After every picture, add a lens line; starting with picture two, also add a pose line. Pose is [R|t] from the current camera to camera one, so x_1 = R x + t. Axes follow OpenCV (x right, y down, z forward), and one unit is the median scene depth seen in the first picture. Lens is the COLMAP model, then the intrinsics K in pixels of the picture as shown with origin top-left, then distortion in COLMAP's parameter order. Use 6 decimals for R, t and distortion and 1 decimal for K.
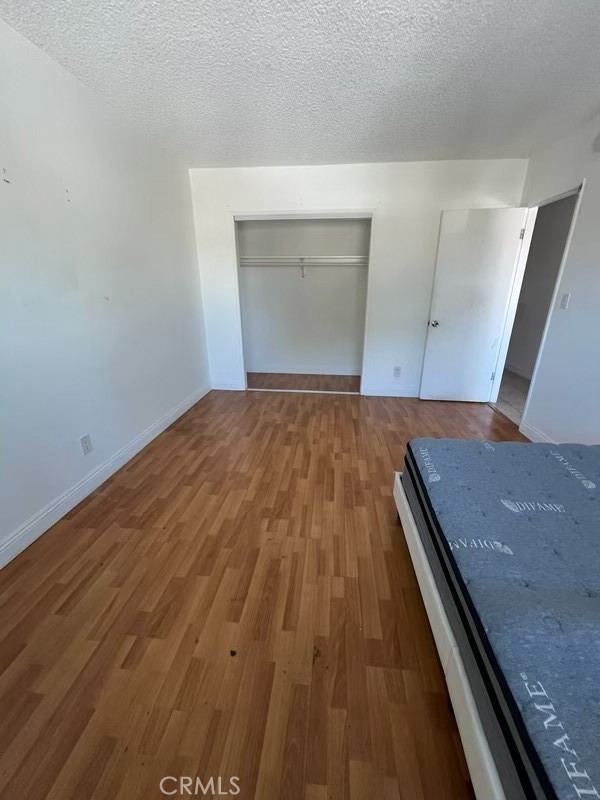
lens RADIAL K [[320.5, 0, 301.1], [0, 320.5, 399.1], [0, 0, 1]] dist [0.000184, 0.000009]
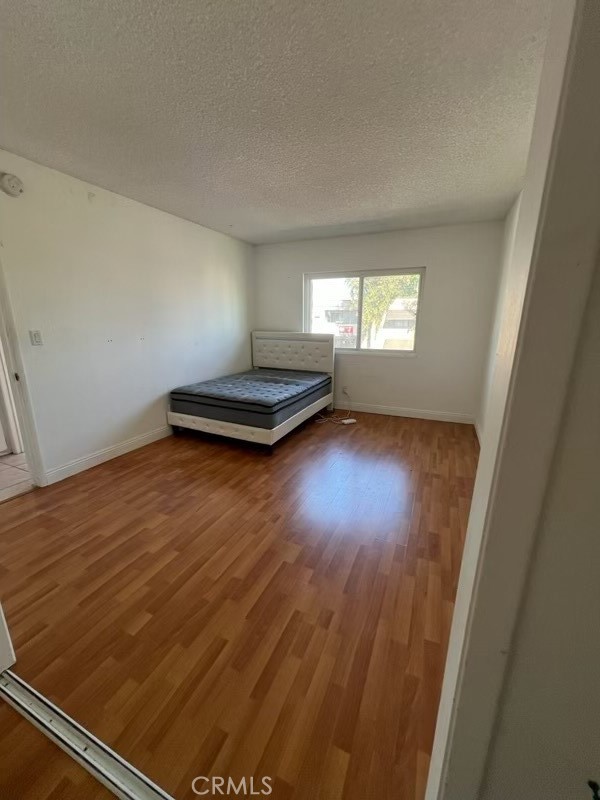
lens RADIAL K [[320.5, 0, 301.1], [0, 320.5, 399.1], [0, 0, 1]] dist [0.000184, 0.000009]
pose [[-0.952357, -0.082286, 0.293675, -0.216165], [0.093514, 0.837749, 0.537989, -0.519155], [-0.290294, 0.539821, -0.790141, 1.415868]]
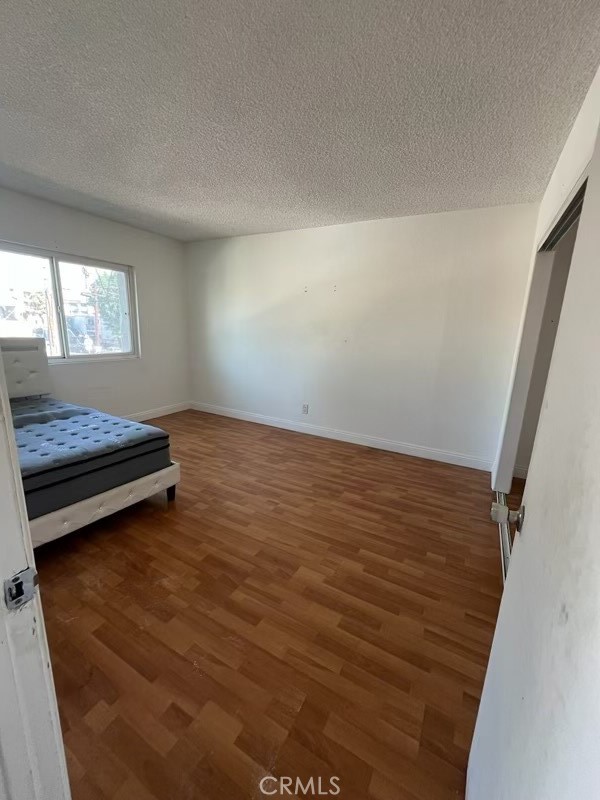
lens RADIAL K [[320.5, 0, 301.1], [0, 320.5, 399.1], [0, 0, 1]] dist [0.000184, 0.000009]
pose [[-0.389386, 0.180327, -0.903250, 0.802719], [-0.348512, 0.878894, 0.325705, -0.394772], [0.852595, 0.441619, -0.279383, 1.082982]]
